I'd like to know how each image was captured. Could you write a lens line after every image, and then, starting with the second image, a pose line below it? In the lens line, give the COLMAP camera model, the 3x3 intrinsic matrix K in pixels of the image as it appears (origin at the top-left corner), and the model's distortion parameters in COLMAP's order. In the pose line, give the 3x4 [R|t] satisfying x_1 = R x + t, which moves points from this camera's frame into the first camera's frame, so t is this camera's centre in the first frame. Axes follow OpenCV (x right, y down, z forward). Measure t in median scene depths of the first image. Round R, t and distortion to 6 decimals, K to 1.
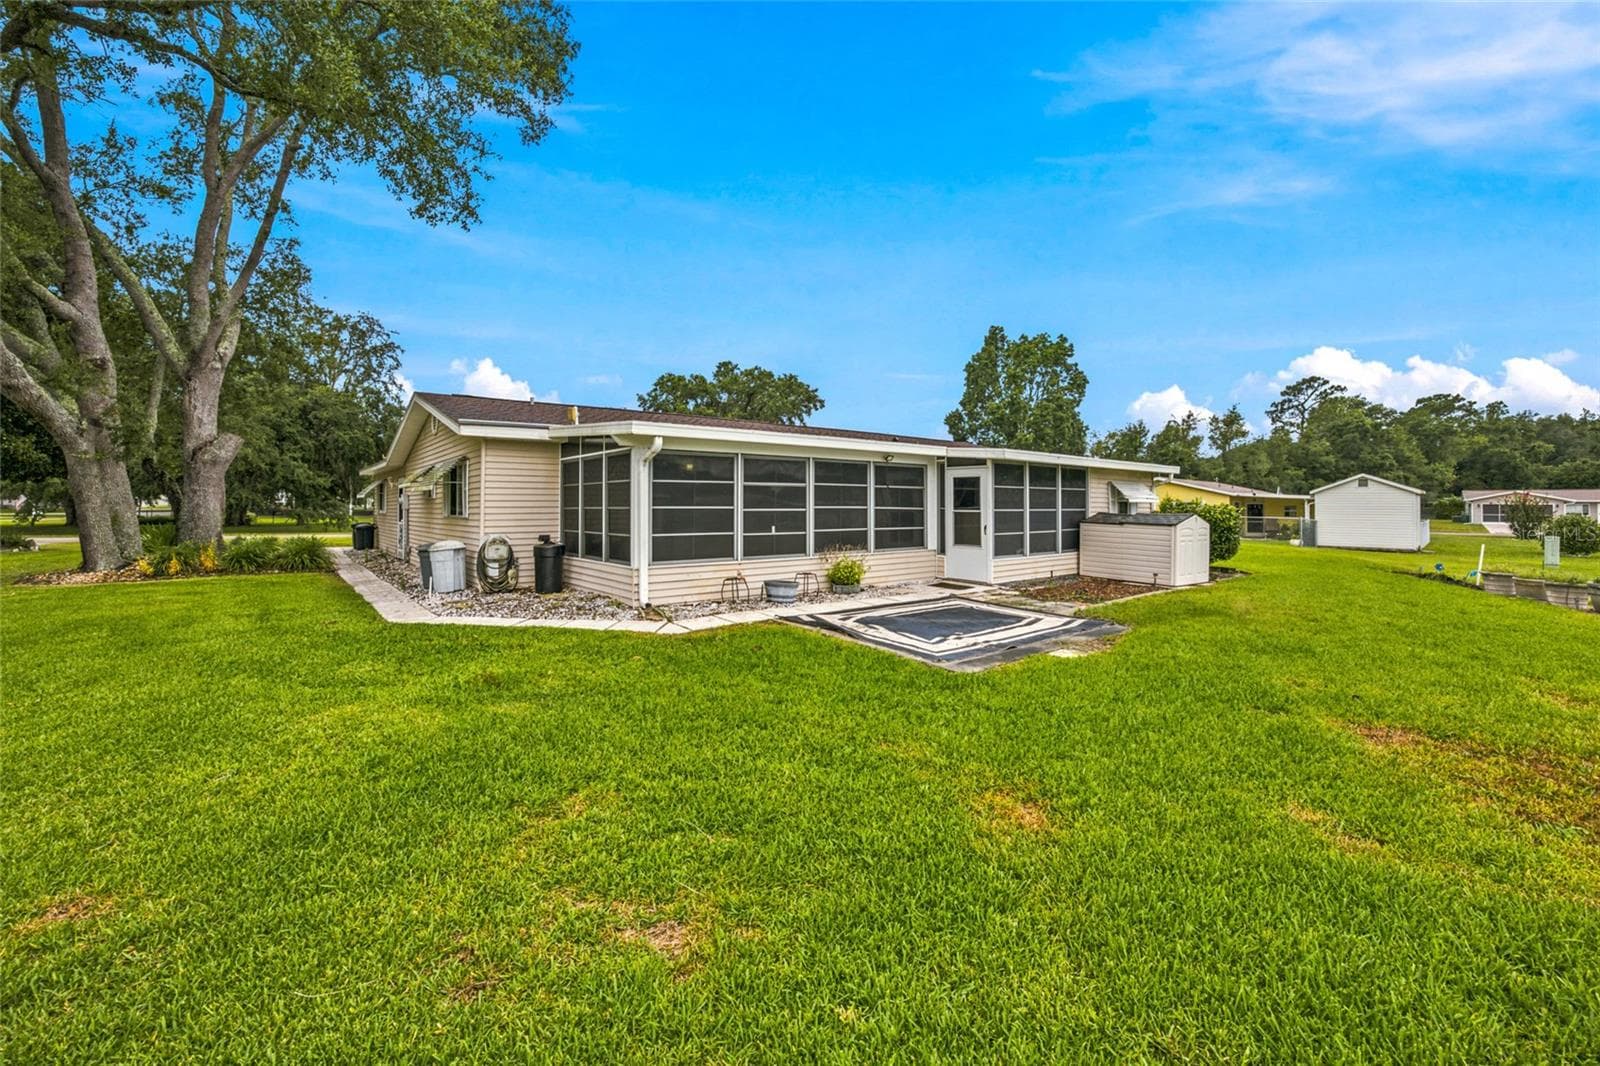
lens RADIAL K [[651.4, 0, 793.9], [0, 651.4, 501.2], [0, 0, 1]] dist [-0.016019, 0.010804]
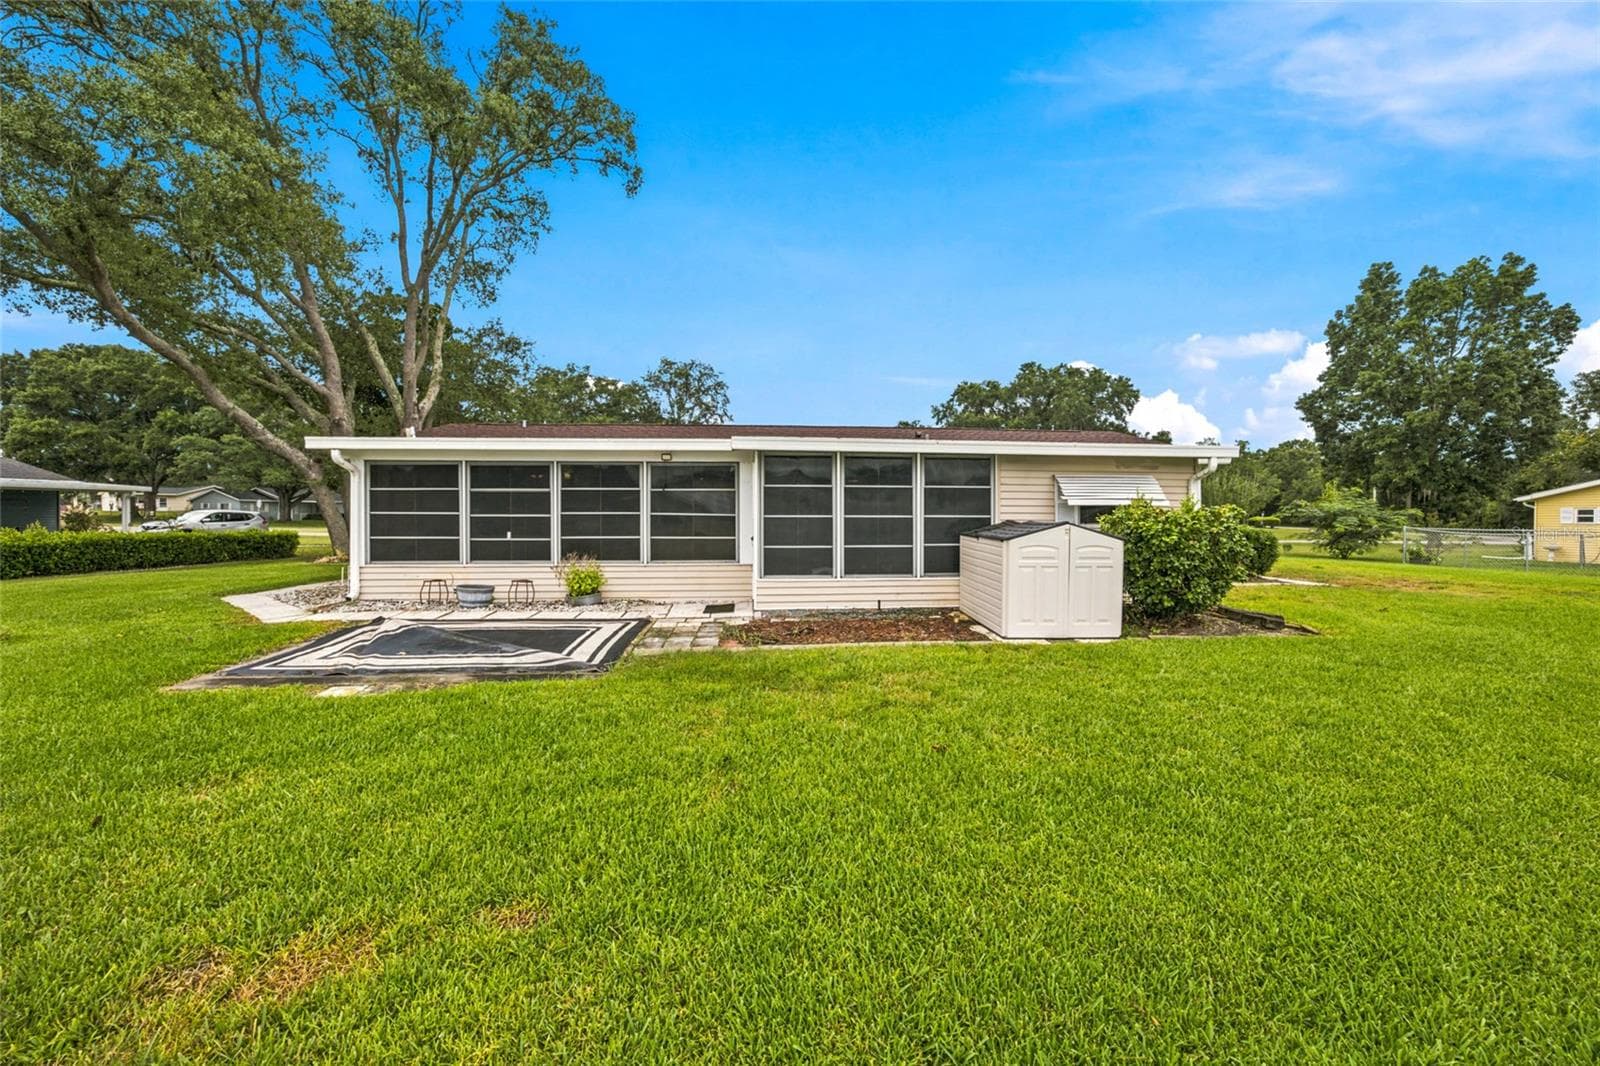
lens RADIAL K [[651.4, 0, 793.9], [0, 651.4, 501.2], [0, 0, 1]] dist [-0.016019, 0.010804]
pose [[0.841802, -0.014280, -0.539598, 0.722106], [0.002863, 0.999754, -0.021991, 0.012004], [0.539779, 0.016968, 0.841636, 0.325346]]
